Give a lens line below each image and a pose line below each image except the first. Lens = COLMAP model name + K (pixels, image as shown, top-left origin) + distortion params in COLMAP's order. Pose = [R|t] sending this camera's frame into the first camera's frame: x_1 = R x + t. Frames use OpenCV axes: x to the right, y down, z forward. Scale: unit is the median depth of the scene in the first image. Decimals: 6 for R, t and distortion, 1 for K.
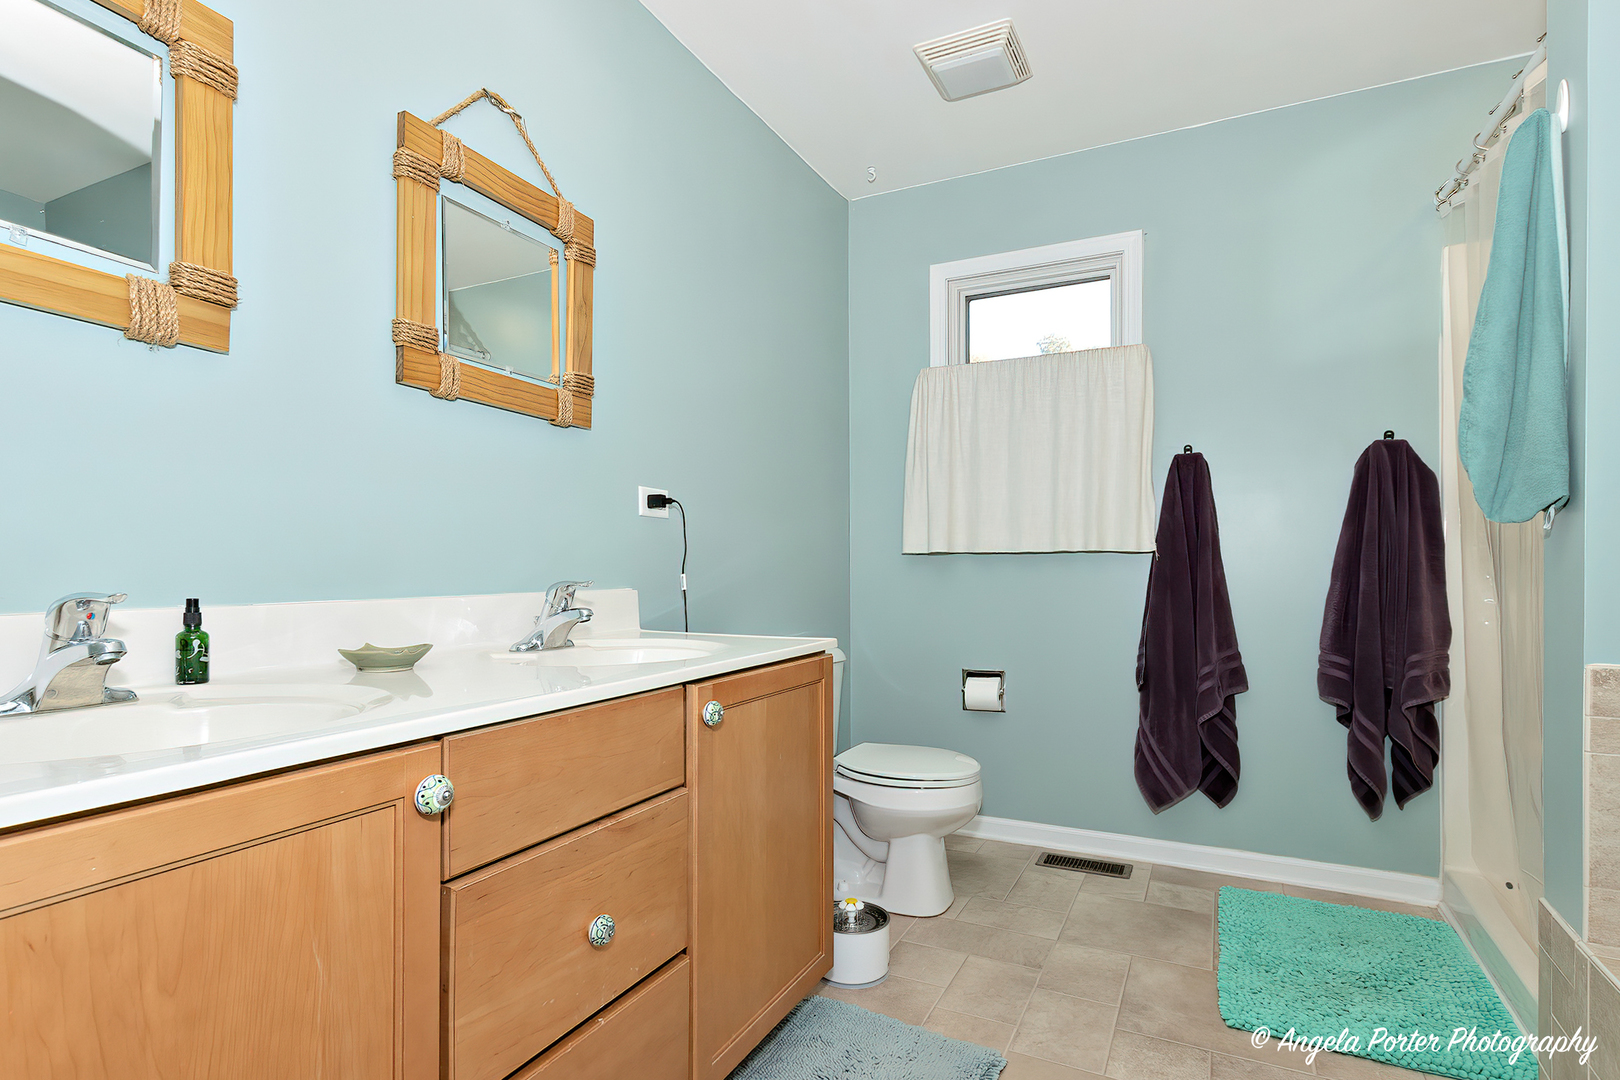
lens RADIAL K [[835.3, 0, 802.0], [0, 835.3, 549.2], [0, 0, 1]] dist [0.010513, -0.001984]
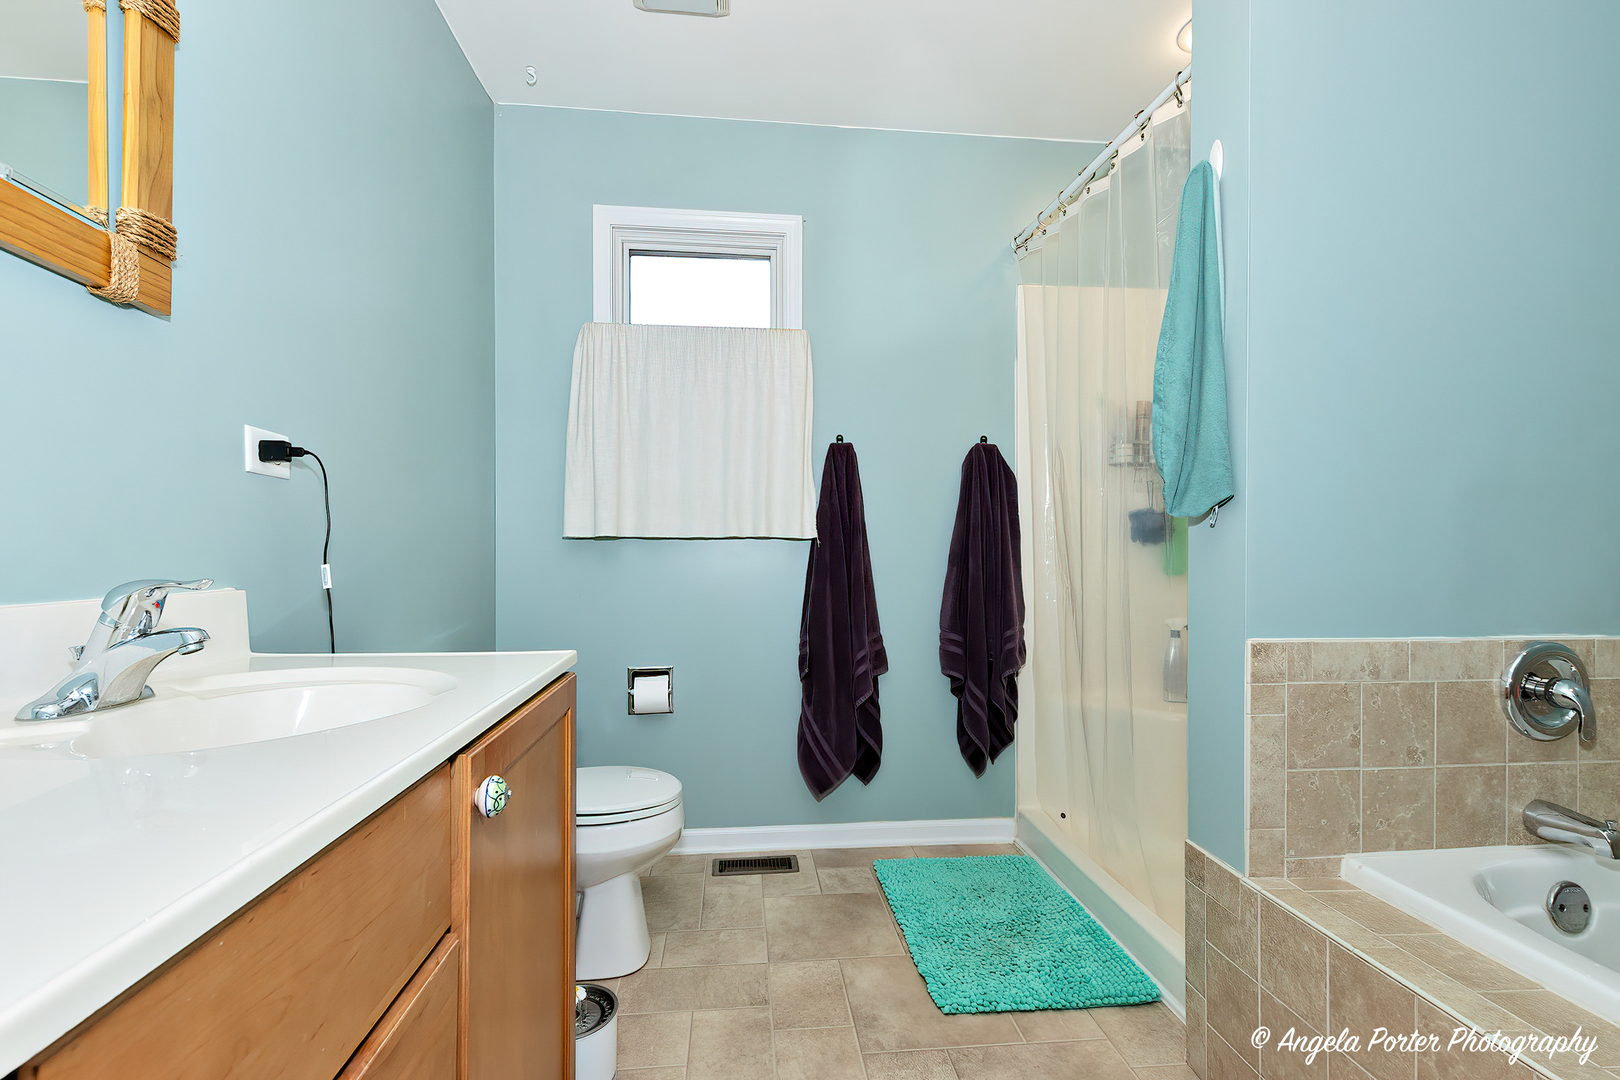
lens RADIAL K [[835.3, 0, 819.6], [0, 835.3, 543.1], [0, 0, 1]] dist [0.010513, -0.001984]
pose [[0.865065, 0.009477, 0.501570, -0.089195], [-0.014726, 0.999870, 0.006507, 0.002044], [-0.501443, -0.013015, 0.865093, 0.153137]]
